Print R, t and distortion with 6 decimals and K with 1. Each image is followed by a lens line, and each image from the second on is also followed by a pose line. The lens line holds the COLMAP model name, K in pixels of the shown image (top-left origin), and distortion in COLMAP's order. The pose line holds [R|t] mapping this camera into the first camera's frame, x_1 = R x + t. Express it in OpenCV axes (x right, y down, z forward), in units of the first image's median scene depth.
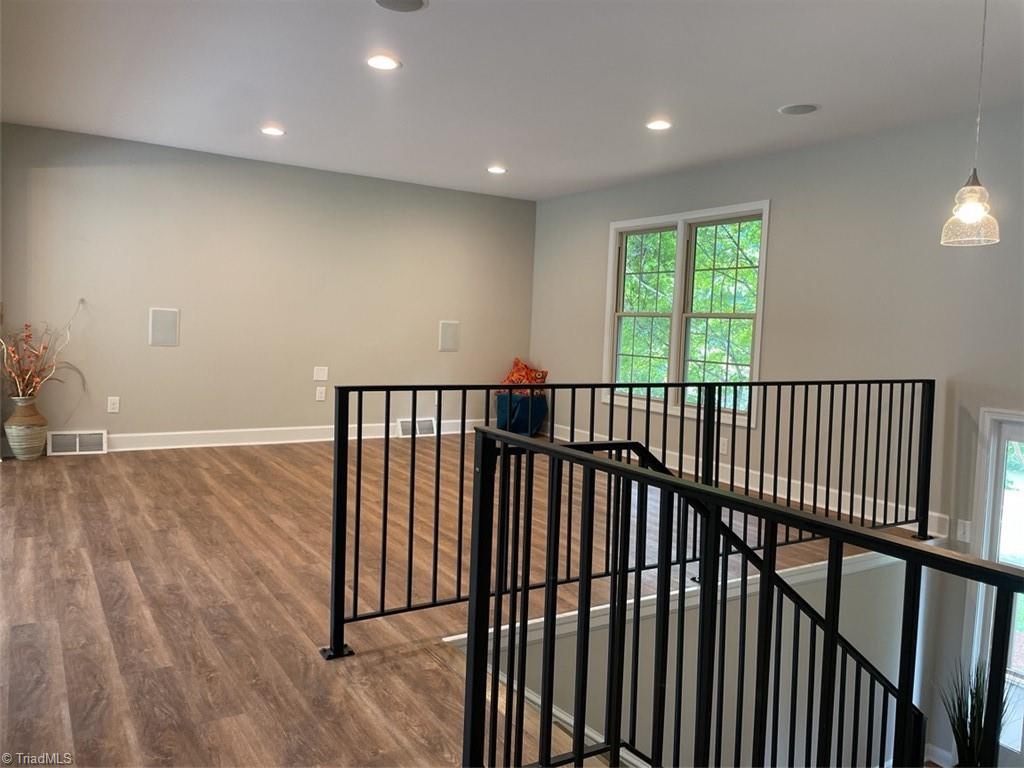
lens RADIAL K [[769.4, 0, 516.1], [0, 769.4, 379.8], [0, 0, 1]] dist [0.046544, -0.076198]
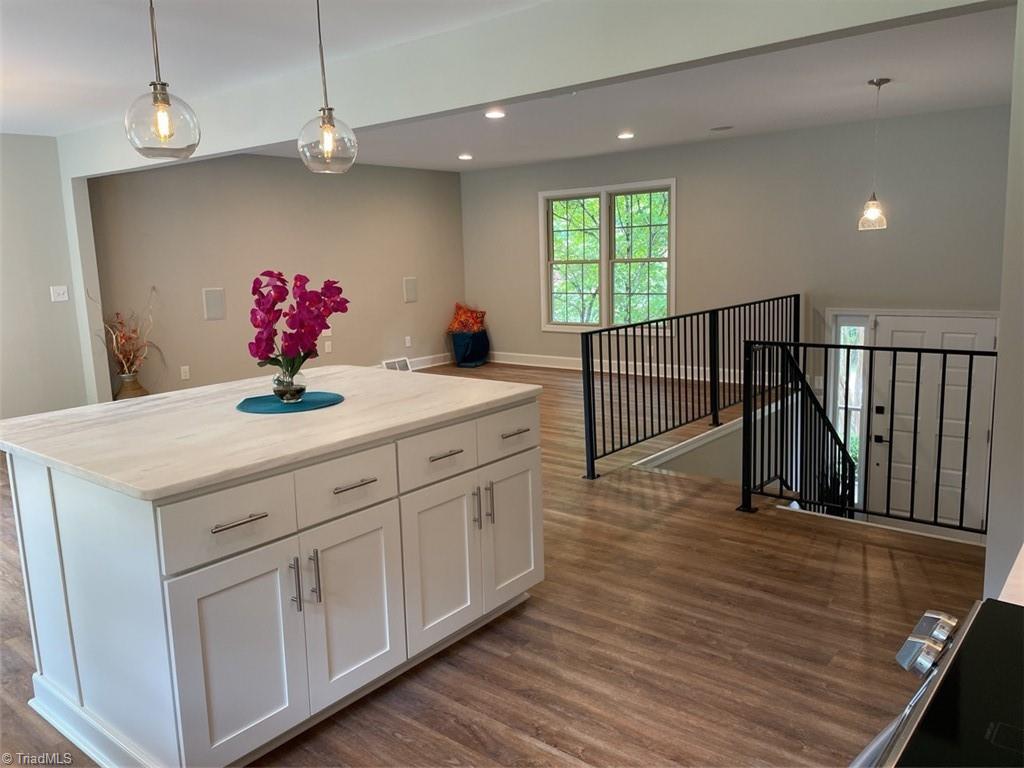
lens RADIAL K [[769.4, 0, 515.3], [0, 769.4, 377.4], [0, 0, 1]] dist [0.046544, -0.076198]
pose [[0.948129, -0.118997, 0.294772, -0.759628], [0.093540, 0.990675, 0.099057, -0.062081], [-0.303811, -0.066346, 0.950419, -0.543617]]
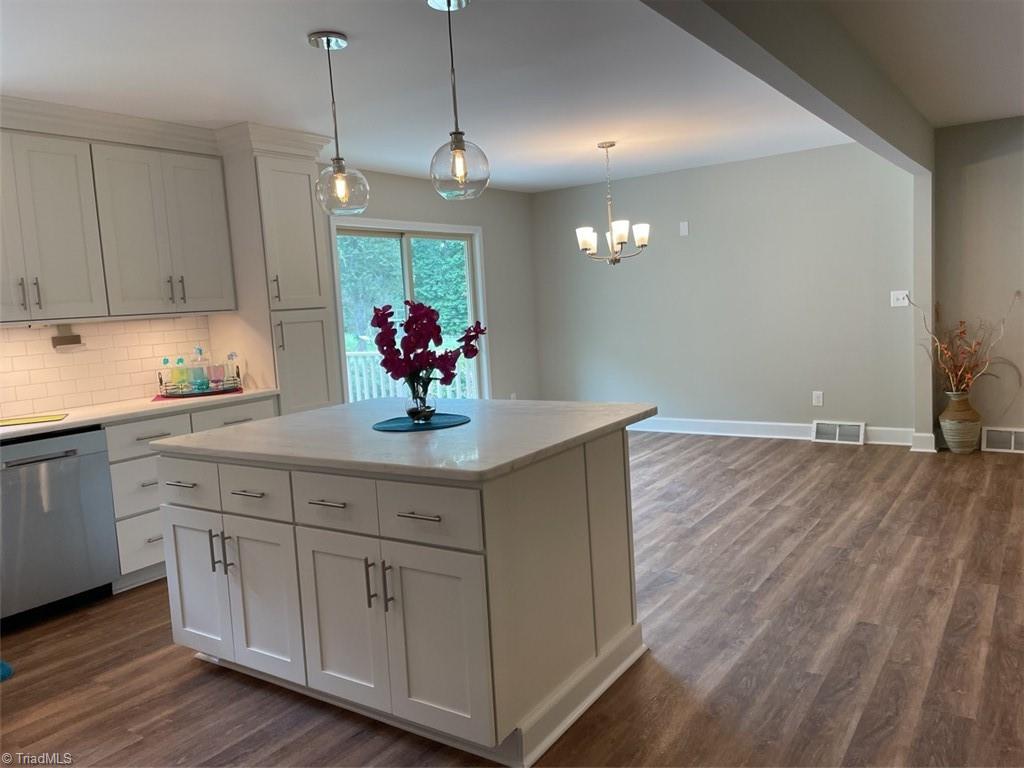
lens RADIAL K [[769.4, 0, 512.0], [0, 769.4, 383.5], [0, 0, 1]] dist [0.046544, -0.076198]
pose [[0.396045, 0.036290, -0.917514, 0.129706], [0.000787, 0.999205, 0.039861, -0.054645], [0.918231, -0.016509, 0.395702, 0.093190]]
